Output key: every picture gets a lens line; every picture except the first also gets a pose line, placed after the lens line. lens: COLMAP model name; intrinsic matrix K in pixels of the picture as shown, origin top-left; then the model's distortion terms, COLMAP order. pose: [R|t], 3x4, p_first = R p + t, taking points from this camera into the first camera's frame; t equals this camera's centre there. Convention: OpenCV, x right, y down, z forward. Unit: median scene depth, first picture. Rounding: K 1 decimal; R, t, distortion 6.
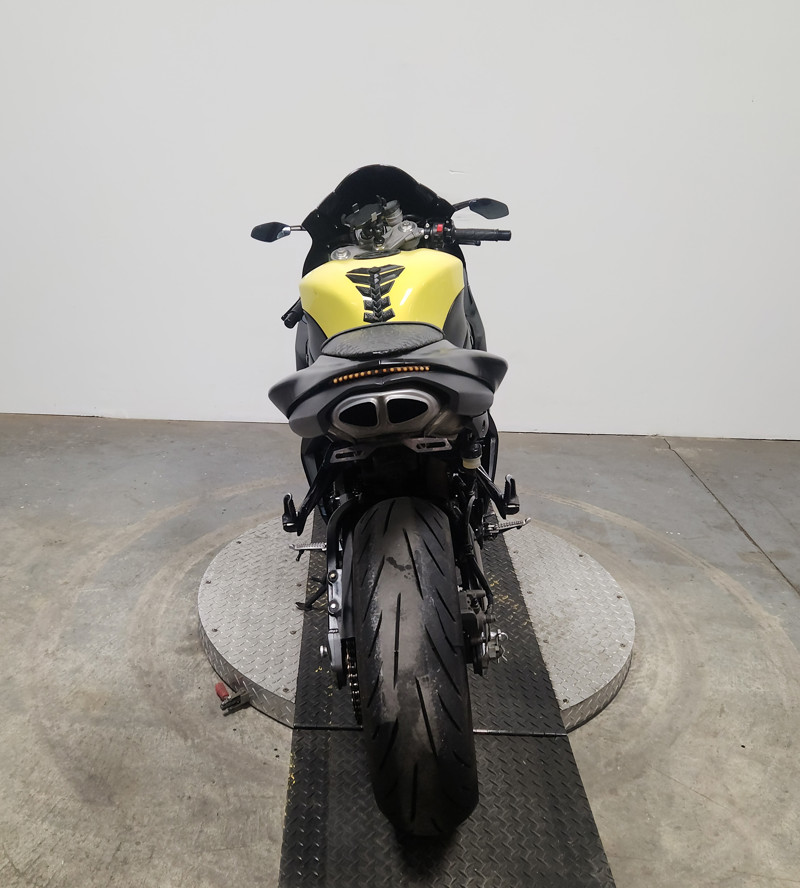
lens RADIAL K [[885.1, 0, 364.3], [0, 885.1, 447.2], [0, 0, 1]] dist [0.093639, -0.082987]
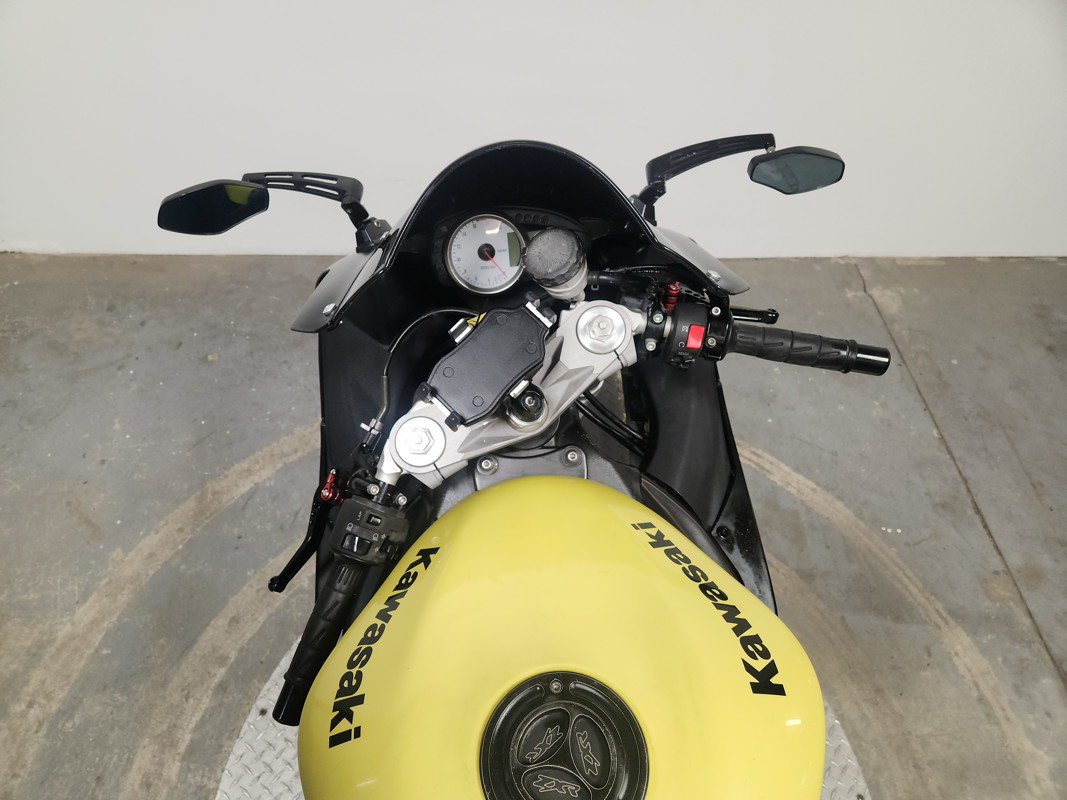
lens RADIAL K [[720.2, 0, 511.9], [0, 720.2, 398.1], [0, 0, 1]] dist [0.060649, -0.054008]
pose [[0.993067, -0.043662, 0.109143, -0.020143], [-0.025106, 0.828264, 0.559775, -0.385860], [-0.114841, -0.558634, 0.821425, 0.760596]]
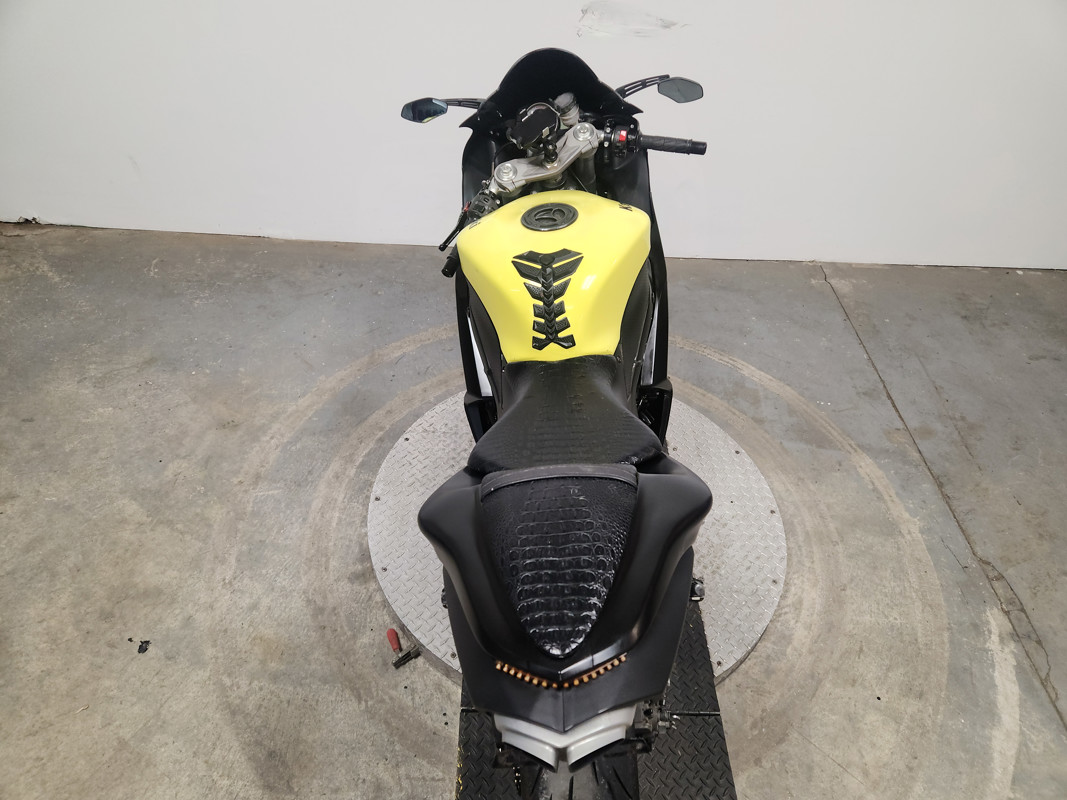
lens RADIAL K [[711.9, 0, 533.5], [0, 711.9, 400.0], [0, 0, 1]] dist [0.089014, -0.071663]
pose [[0.999869, 0.009635, 0.012969, -0.006623], [-0.013747, 0.929063, 0.369666, -0.265731], [-0.008487, -0.369796, 0.929074, 0.273403]]
